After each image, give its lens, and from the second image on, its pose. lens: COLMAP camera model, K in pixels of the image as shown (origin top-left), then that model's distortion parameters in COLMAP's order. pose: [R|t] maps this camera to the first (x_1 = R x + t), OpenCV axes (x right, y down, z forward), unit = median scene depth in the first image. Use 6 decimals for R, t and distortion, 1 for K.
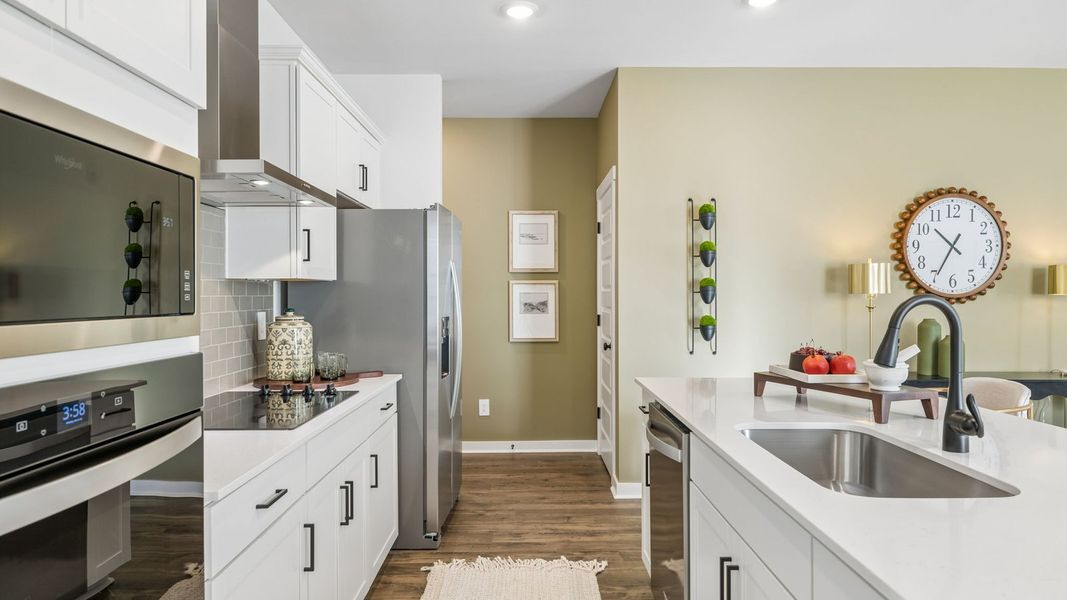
lens RADIAL K [[659.4, 0, 541.5], [0, 659.4, 298.0], [0, 0, 1]] dist [-0.008625, -0.002969]
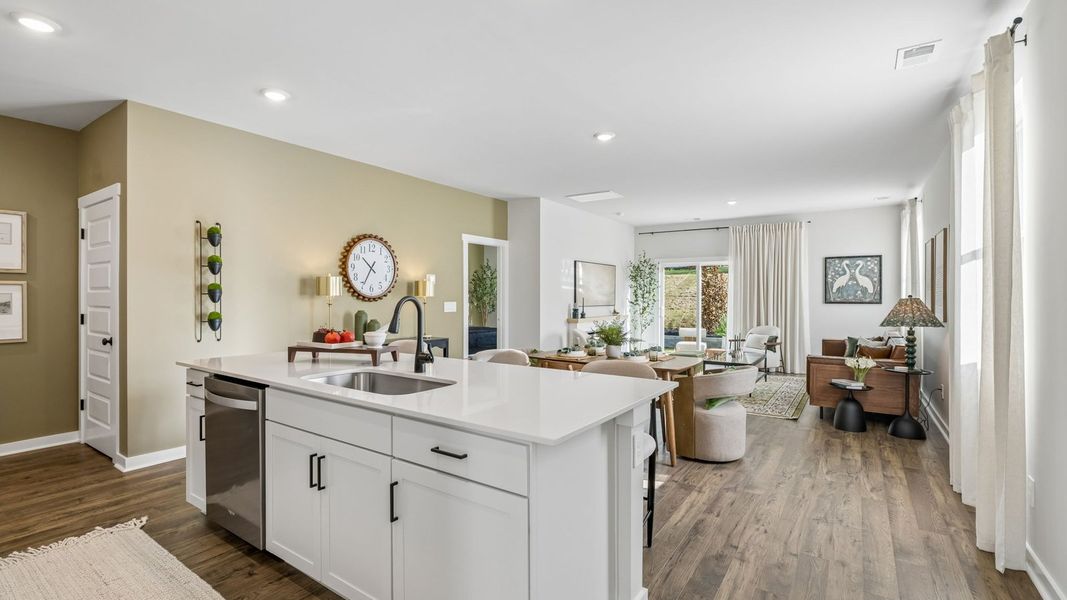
lens RADIAL K [[466.1, 0, 528.5], [0, 466.1, 299.3], [0, 0, 1]] dist [-0.010076, 0.001351]
pose [[0.577131, -0.002953, 0.816647, -0.143884], [0.001365, 0.999996, 0.002651, 0.000272], [-0.816651, -0.000416, 0.577132, -0.047750]]
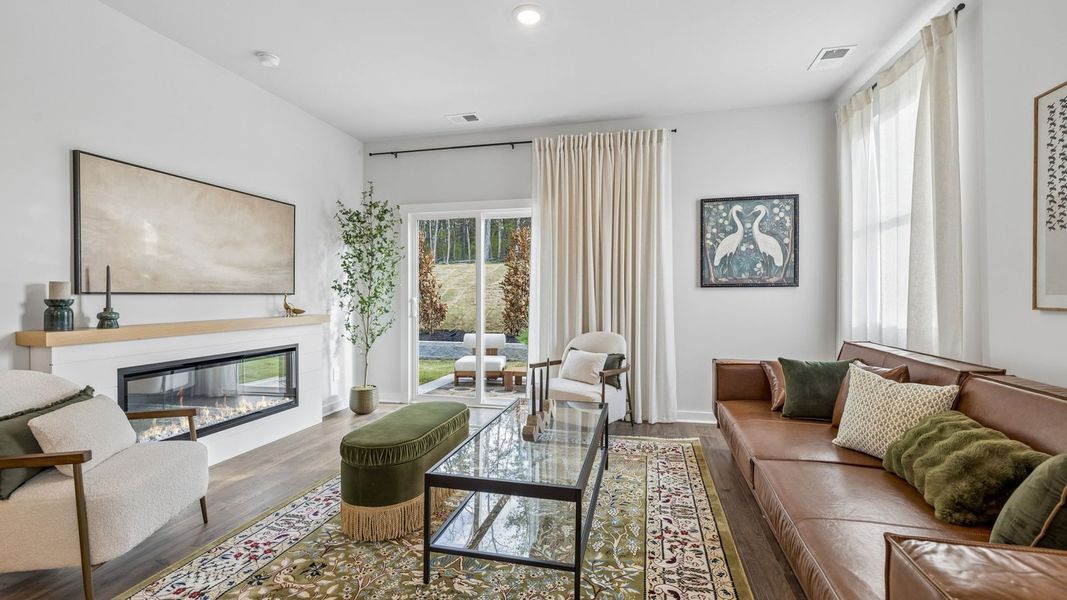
lens RADIAL K [[466.1, 0, 528.7], [0, 466.1, 295.0], [0, 0, 1]] dist [-0.010076, 0.001351]
pose [[0.249556, -0.002132, 0.968358, 1.070330], [0.004358, 0.999990, 0.001078, 0.038060], [-0.968350, 0.003951, 0.249563, 0.170128]]
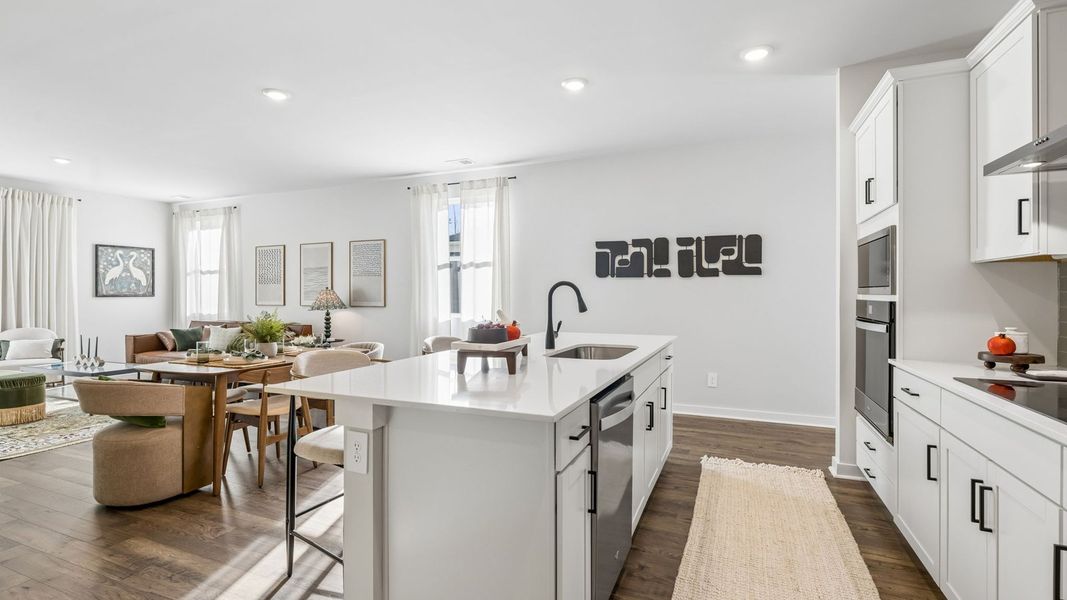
lens RADIAL K [[490.6, 0, 527.3], [0, 490.6, 294.4], [0, 0, 1]] dist [-0.010649, 0.003812]
pose [[-0.917046, 0.003620, 0.398765, 0.006072], [0.005614, 0.999977, 0.003833, 0.016821], [-0.398742, 0.005754, -0.917045, 1.058919]]
